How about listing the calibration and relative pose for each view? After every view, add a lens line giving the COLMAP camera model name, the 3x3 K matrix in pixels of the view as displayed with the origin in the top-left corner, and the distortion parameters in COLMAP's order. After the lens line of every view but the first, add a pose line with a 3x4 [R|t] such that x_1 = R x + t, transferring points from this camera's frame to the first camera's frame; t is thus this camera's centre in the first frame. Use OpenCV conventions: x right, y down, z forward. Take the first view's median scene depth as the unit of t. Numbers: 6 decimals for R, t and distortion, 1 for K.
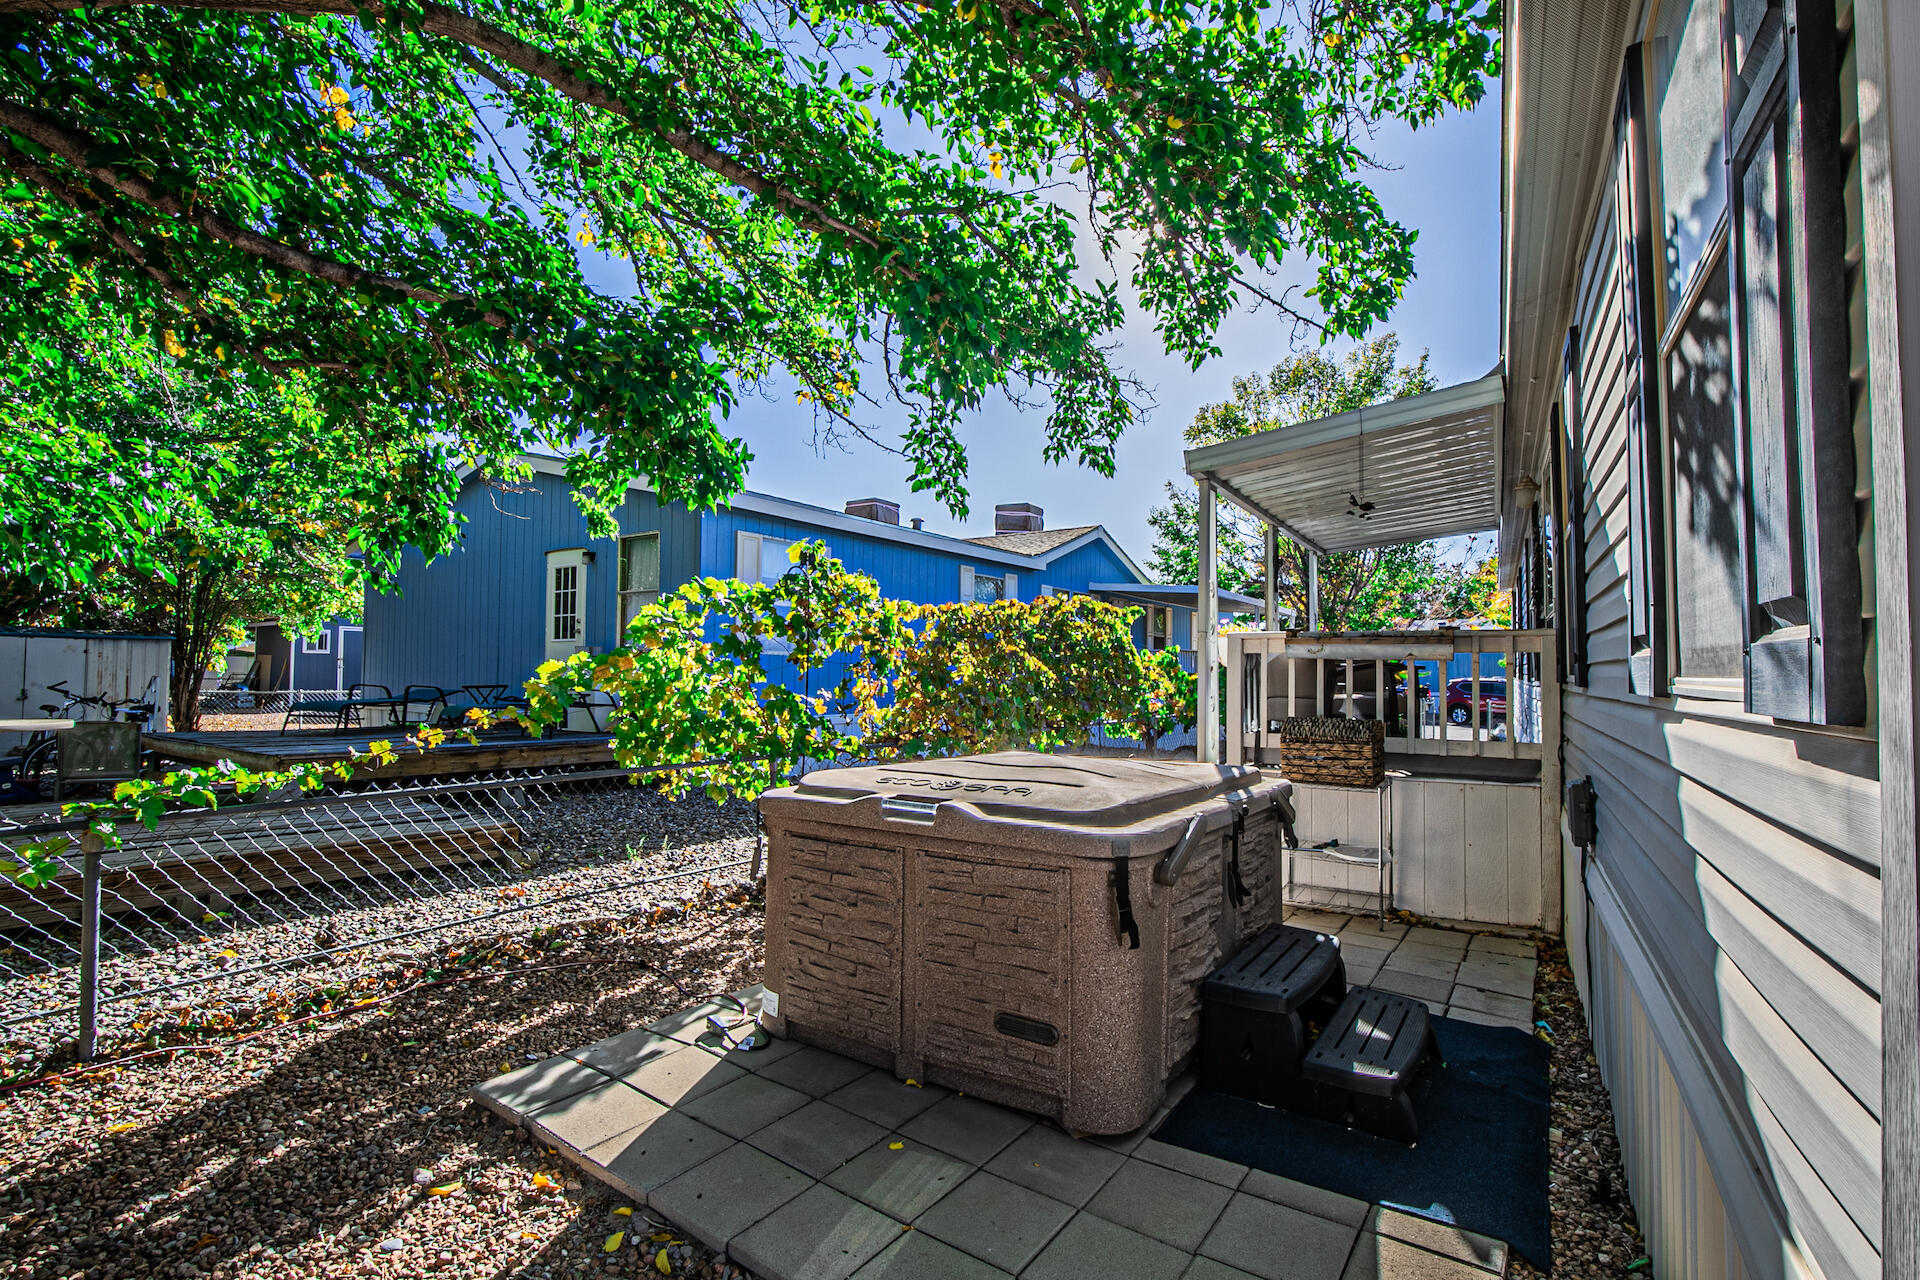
lens RADIAL K [[878.6, 0, 960.0], [0, 878.6, 640.0], [0, 0, 1]] dist [-0.001577, -0.000121]
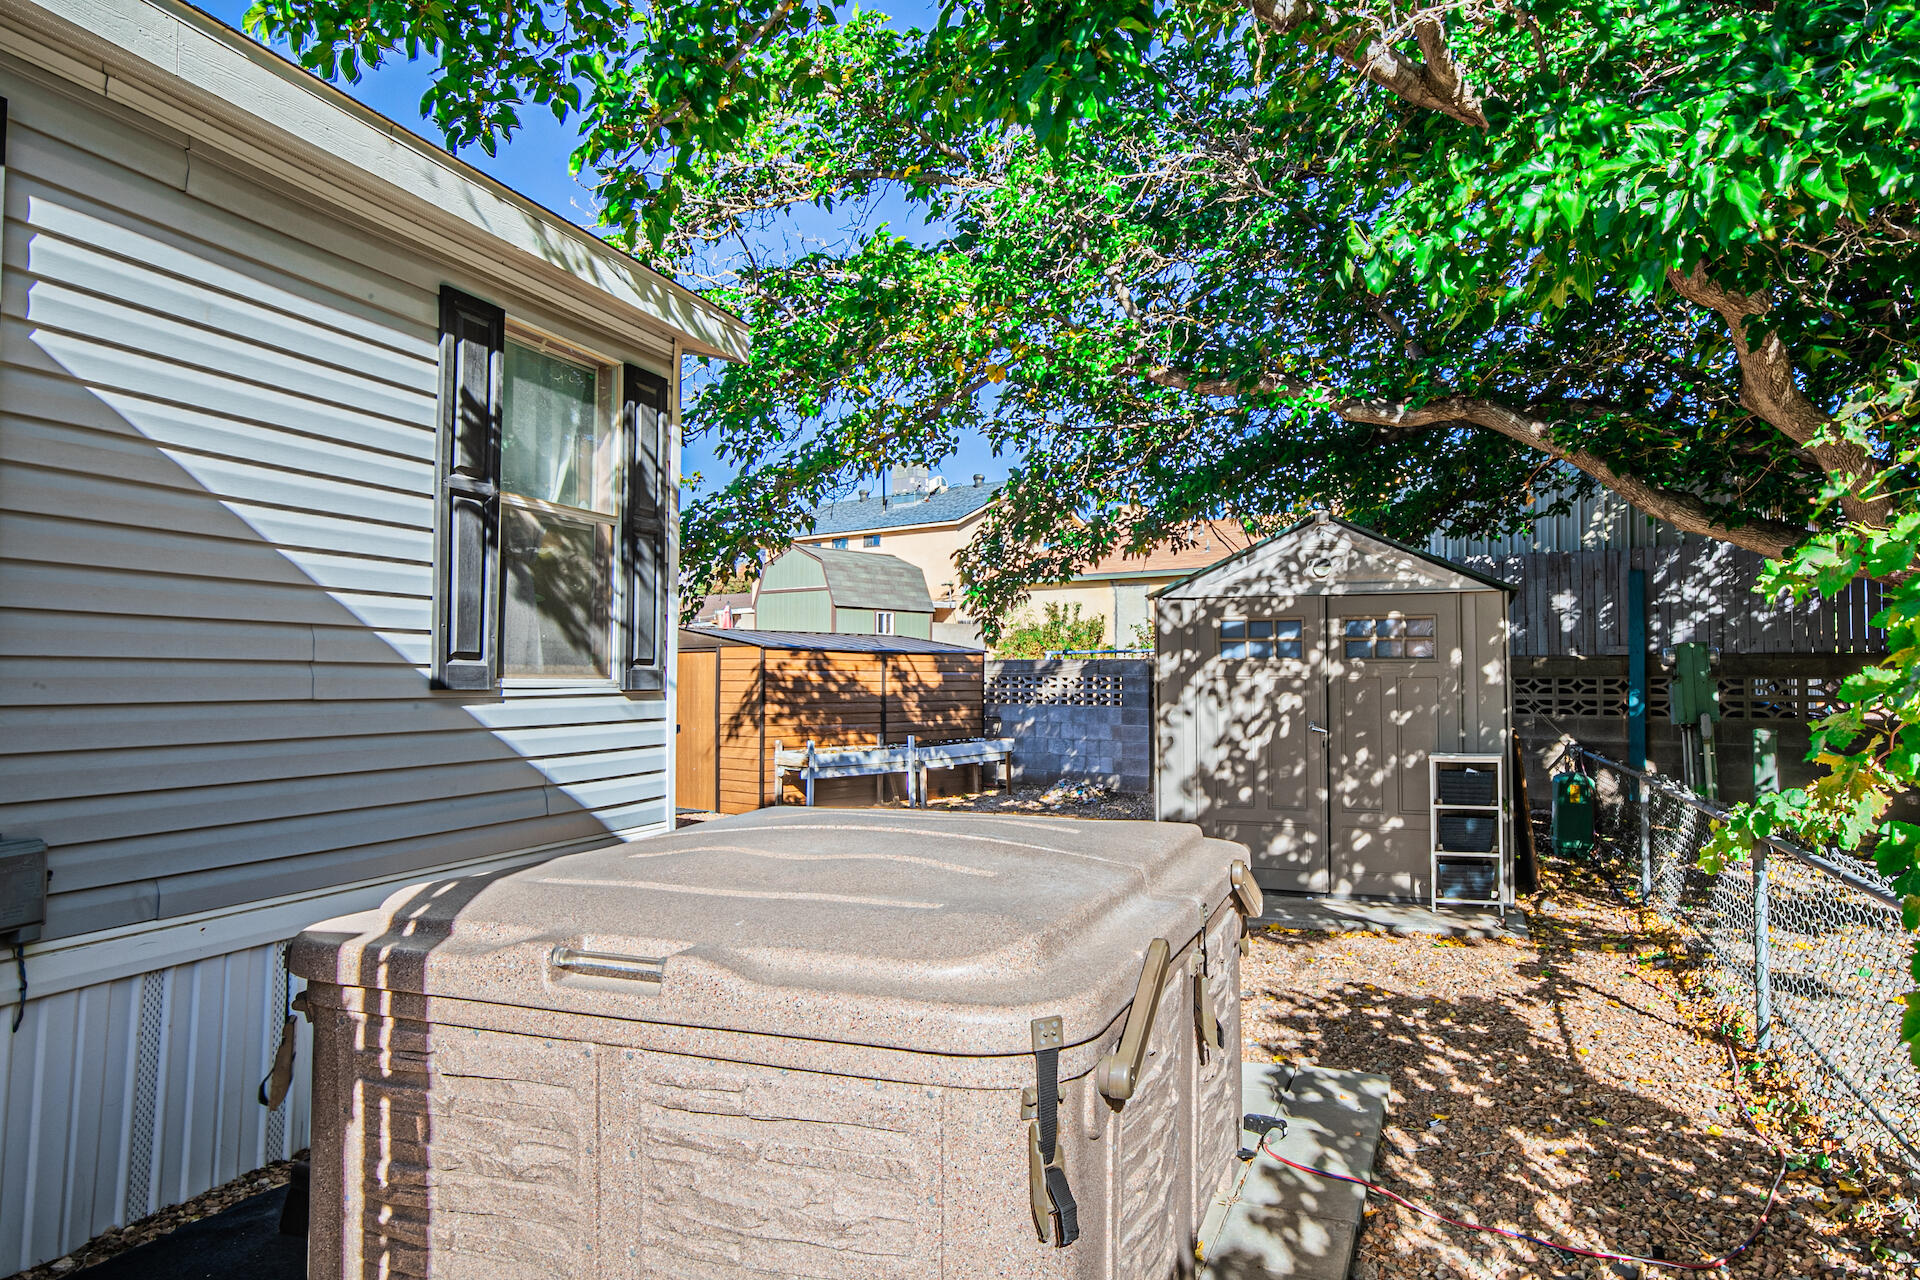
lens RADIAL K [[1426.8, 0, 960.0], [0, 1426.8, 640.0], [0, 0, 1]] dist [-0.036145, 0.073947]
pose [[-0.974589, -0.000577, -0.224000, 0.309385], [0.014210, 0.997823, -0.064395, 0.069520], [0.223549, -0.065942, -0.972459, 2.351893]]
